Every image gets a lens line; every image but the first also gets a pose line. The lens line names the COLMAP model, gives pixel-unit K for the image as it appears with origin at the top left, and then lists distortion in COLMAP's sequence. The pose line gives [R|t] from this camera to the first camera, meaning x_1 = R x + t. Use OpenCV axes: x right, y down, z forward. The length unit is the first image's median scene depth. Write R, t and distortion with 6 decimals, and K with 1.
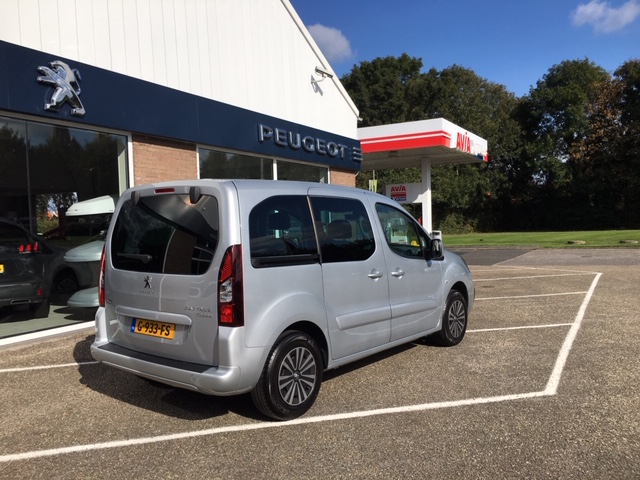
lens RADIAL K [[546.0, 0, 320.0], [0, 546.0, 240.0], [0, 0, 1]] dist [0.069768, -0.085414]
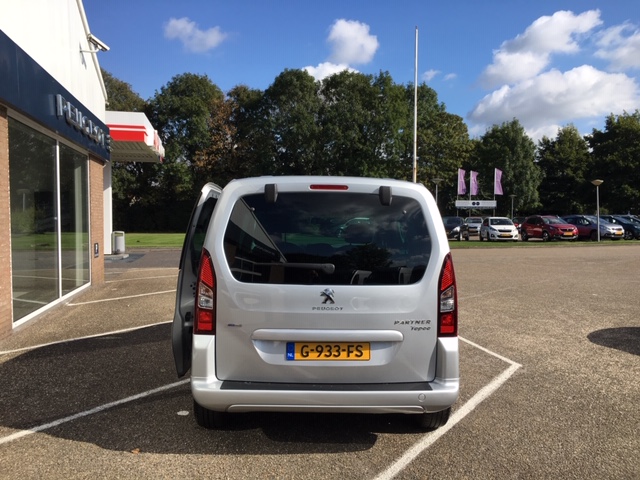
lens RADIAL K [[546.0, 0, 320.0], [0, 546.0, 240.0], [0, 0, 1]] dist [0.069768, -0.085414]
pose [[0.754254, 0.005861, 0.656556, -0.715104], [-0.005959, 0.999980, -0.002082, -0.005934], [-0.656556, -0.002342, 0.754274, 0.315740]]
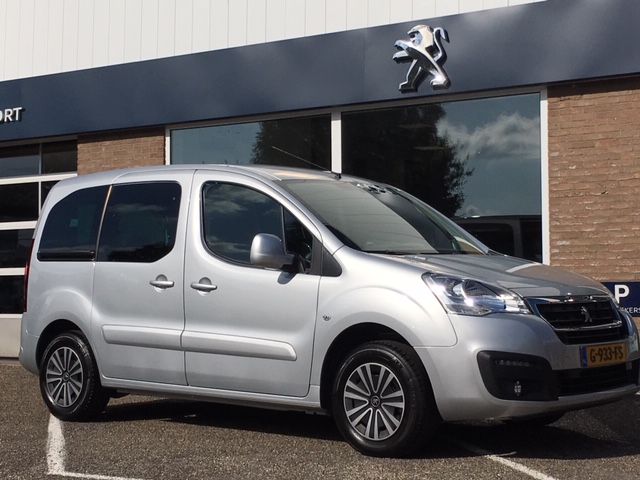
lens RADIAL K [[1123.9, 0, 320.0], [0, 1123.9, 240.0], [0, 0, 1]] dist [0.009578, 0.111439]
pose [[-0.051415, -0.017759, -0.998519, 1.560329], [-0.025201, 0.999547, -0.016480, 0.025522], [0.998359, 0.024316, -0.051839, 1.267264]]
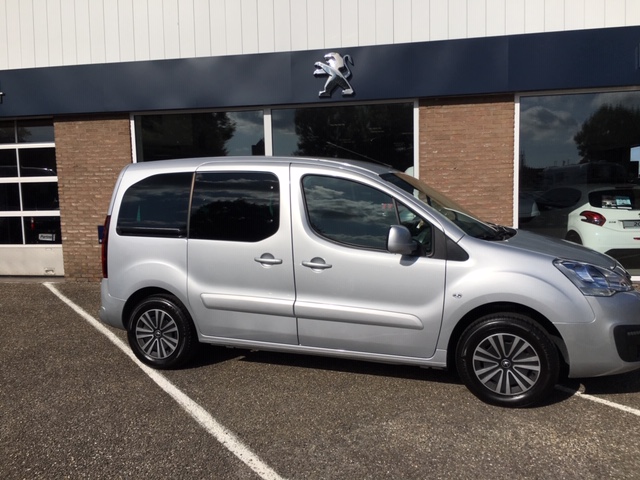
lens RADIAL K [[546.0, 0, 320.0], [0, 546.0, 240.0], [0, 0, 1]] dist [0.069768, -0.085414]
pose [[0.311995, 0.106397, -0.944107, 0.922360], [-0.018865, 0.994208, 0.105809, -0.059815], [0.949896, -0.015201, 0.312195, 0.796857]]
